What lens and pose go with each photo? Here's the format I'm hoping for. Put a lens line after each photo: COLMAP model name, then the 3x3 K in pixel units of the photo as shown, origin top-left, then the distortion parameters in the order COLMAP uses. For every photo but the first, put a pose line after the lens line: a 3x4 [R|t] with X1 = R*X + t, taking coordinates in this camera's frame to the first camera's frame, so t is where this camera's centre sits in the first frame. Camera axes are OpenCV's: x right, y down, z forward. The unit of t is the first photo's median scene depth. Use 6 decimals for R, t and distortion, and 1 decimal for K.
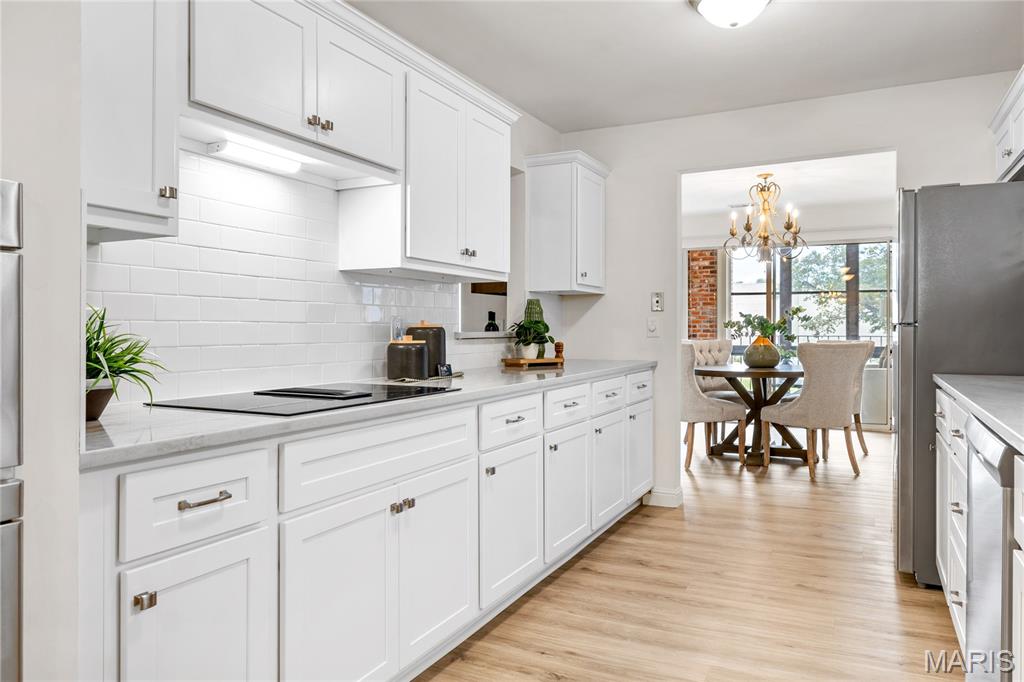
lens RADIAL K [[713.6, 0, 516.1], [0, 713.6, 341.6], [0, 0, 1]] dist [0.007485, -0.003631]
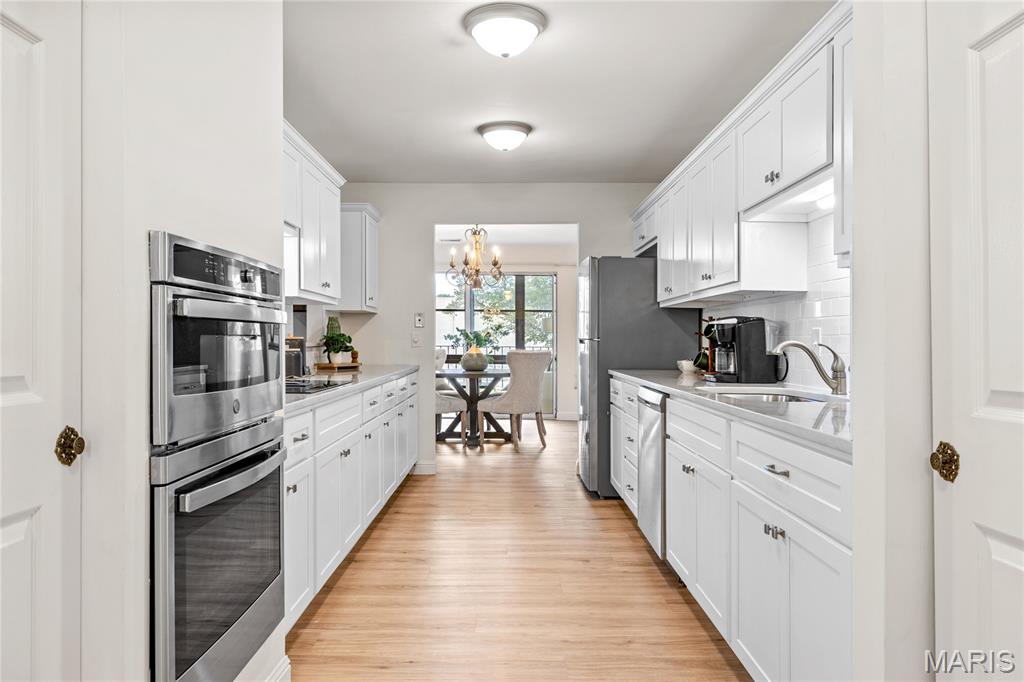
lens RADIAL K [[713.6, 0, 509.4], [0, 713.6, 346.2], [0, 0, 1]] dist [0.007485, -0.003631]
pose [[0.896806, 0.003608, 0.442408, -0.186508], [-0.000113, 0.999969, -0.007926, 0.002267], [-0.442423, 0.007058, 0.896779, -0.202292]]
